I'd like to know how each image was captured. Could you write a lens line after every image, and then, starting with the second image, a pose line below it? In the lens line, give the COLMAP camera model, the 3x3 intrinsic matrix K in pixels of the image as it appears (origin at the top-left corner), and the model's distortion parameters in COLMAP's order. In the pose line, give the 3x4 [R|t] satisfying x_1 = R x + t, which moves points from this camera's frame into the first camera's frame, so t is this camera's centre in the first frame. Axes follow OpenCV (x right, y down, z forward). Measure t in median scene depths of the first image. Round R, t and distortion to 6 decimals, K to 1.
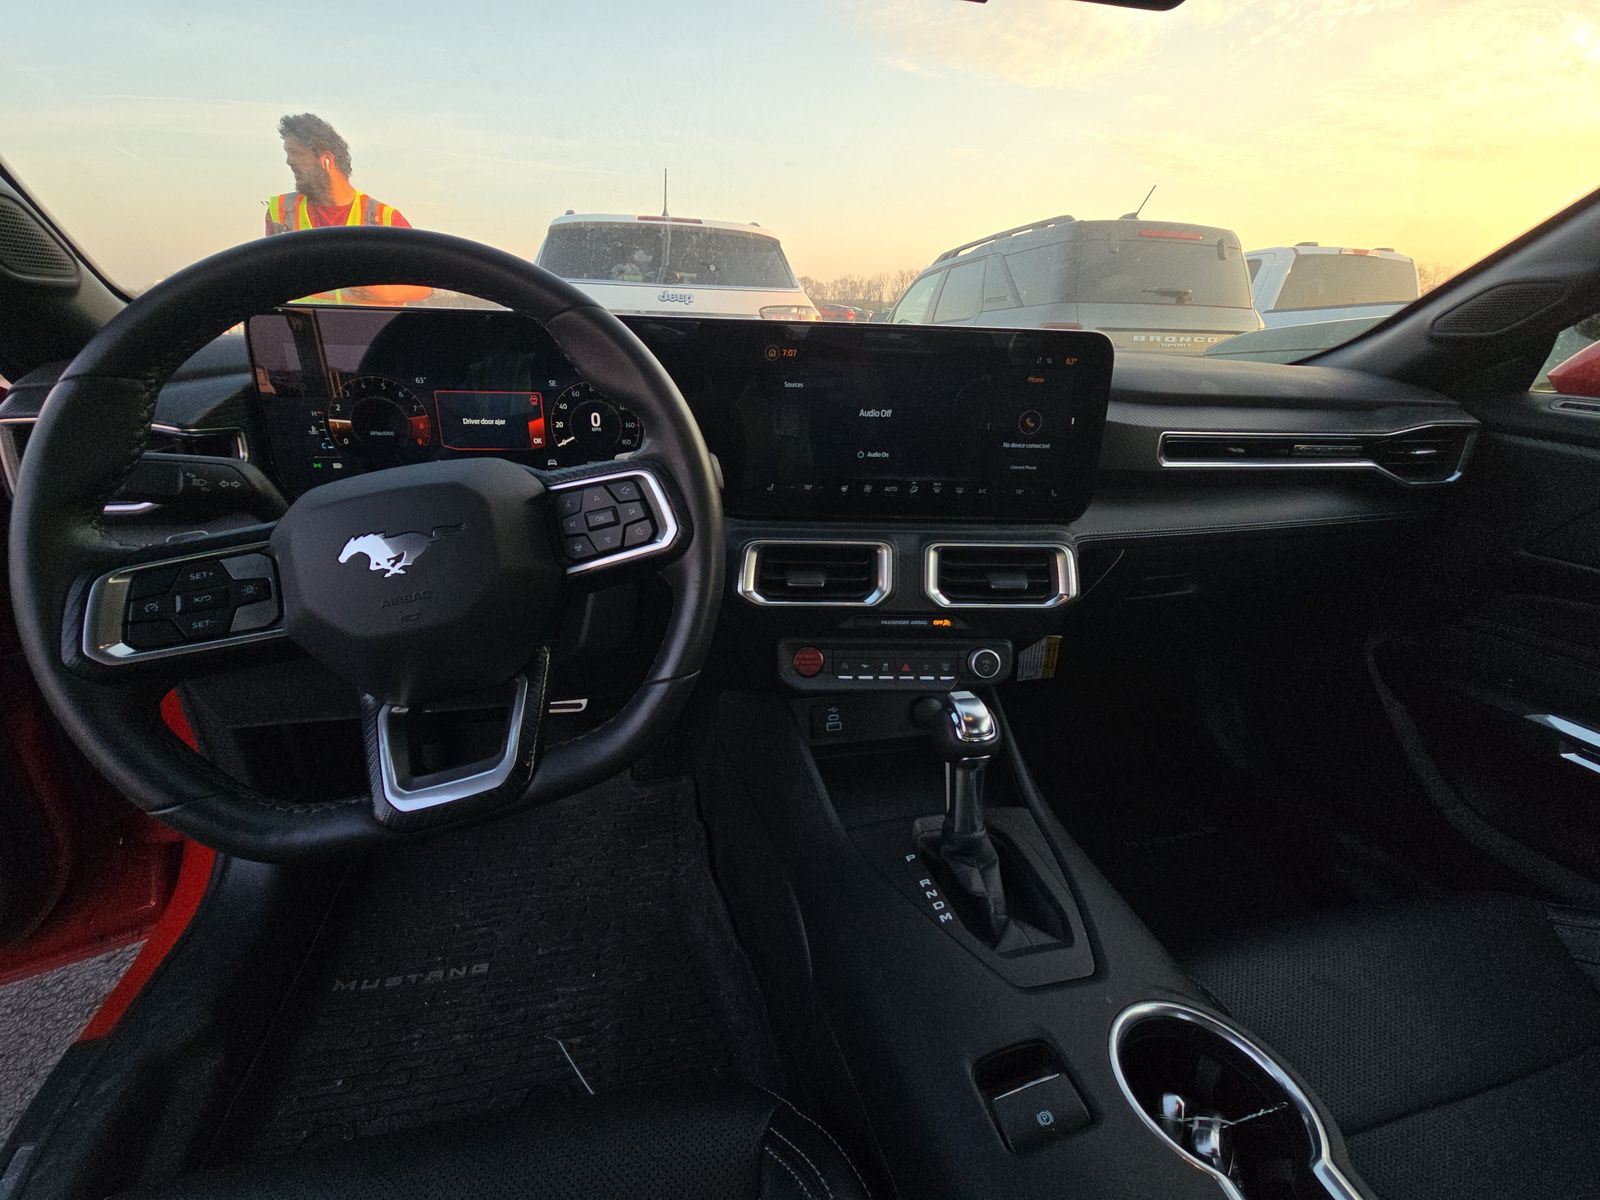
lens RADIAL K [[637.2, 0, 799.2], [0, 637.2, 592.6], [0, 0, 1]] dist [-0.000698, -0.000305]
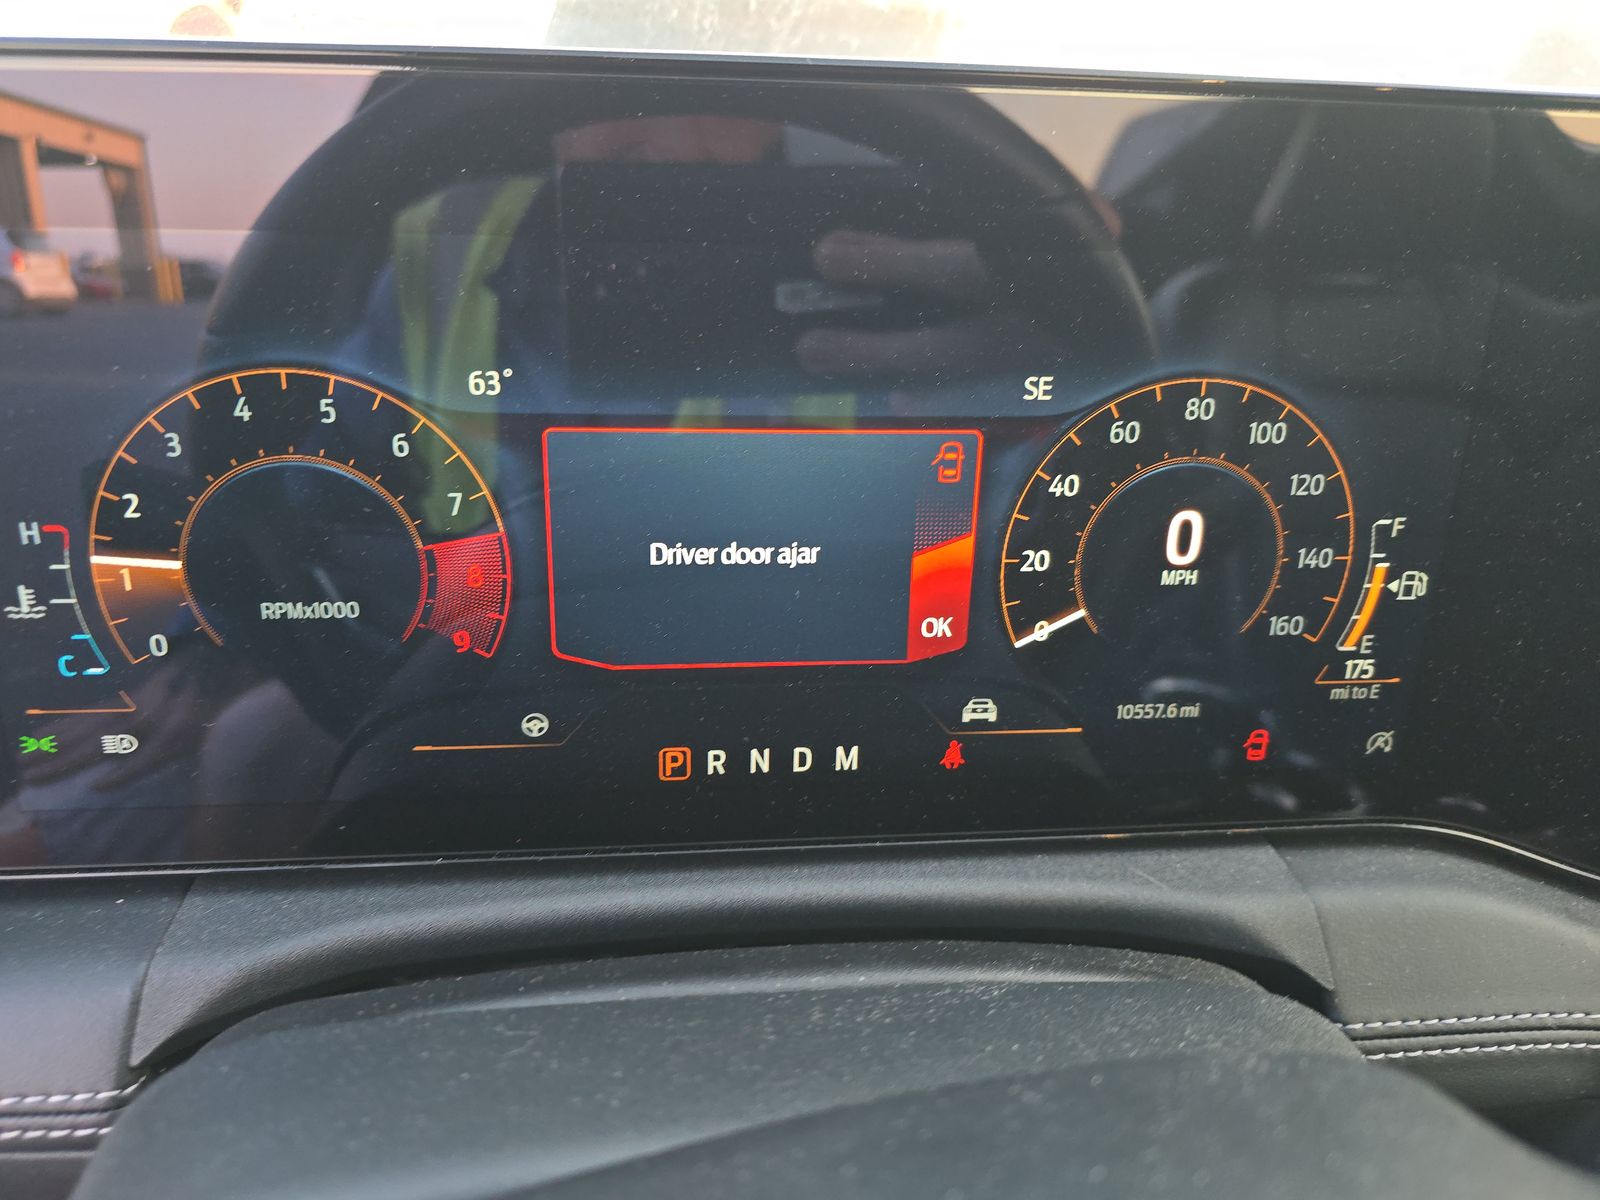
lens RADIAL K [[1070.5, 0, 800.0], [0, 1070.5, 600.0], [0, 0, 1]] dist [0.002133, -0.031532]
pose [[0.996215, 0.024492, -0.083400, -0.458815], [-0.026584, 0.999357, -0.024064, -0.254240], [0.082757, 0.026190, 0.996226, 0.648642]]
